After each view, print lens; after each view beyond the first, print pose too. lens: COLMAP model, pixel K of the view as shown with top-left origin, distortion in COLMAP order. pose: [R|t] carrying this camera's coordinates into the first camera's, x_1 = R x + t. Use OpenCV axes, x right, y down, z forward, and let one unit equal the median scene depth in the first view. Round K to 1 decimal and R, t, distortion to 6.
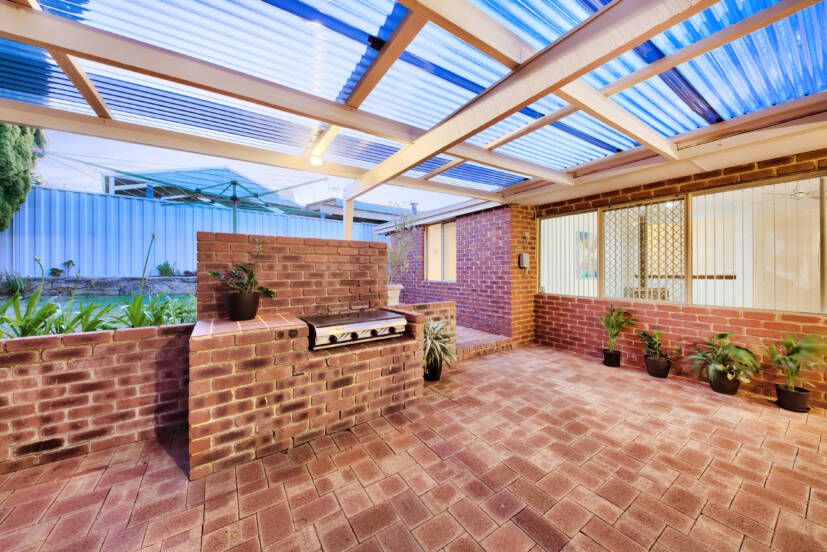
lens RADIAL K [[286.2, 0, 411.5], [0, 286.2, 262.0], [0, 0, 1]] dist [0.002894, -0.000073]
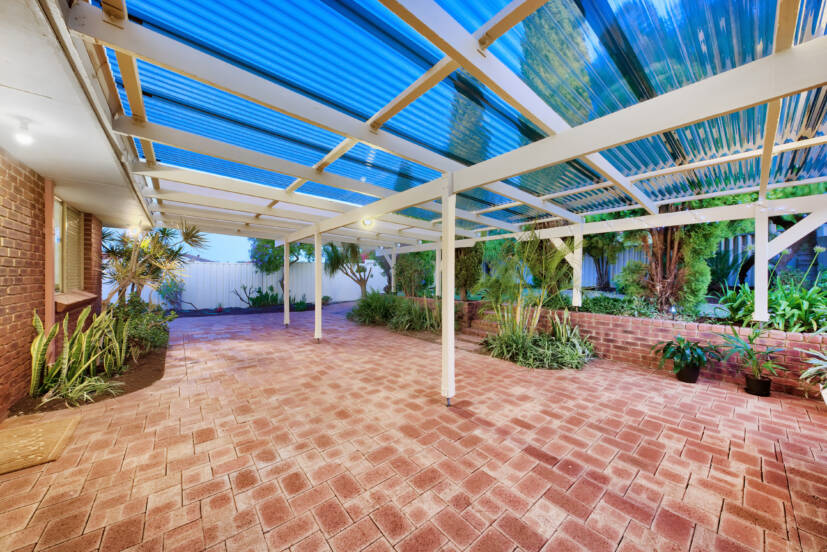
lens RADIAL K [[286.2, 0, 413.8], [0, 286.2, 279.5], [0, 0, 1]] dist [0.002894, -0.000073]
pose [[-0.992612, -0.005156, -0.121225, 1.069692], [-0.004942, 0.999986, -0.002070, 0.029449], [0.121234, -0.001456, -0.992623, 2.003242]]
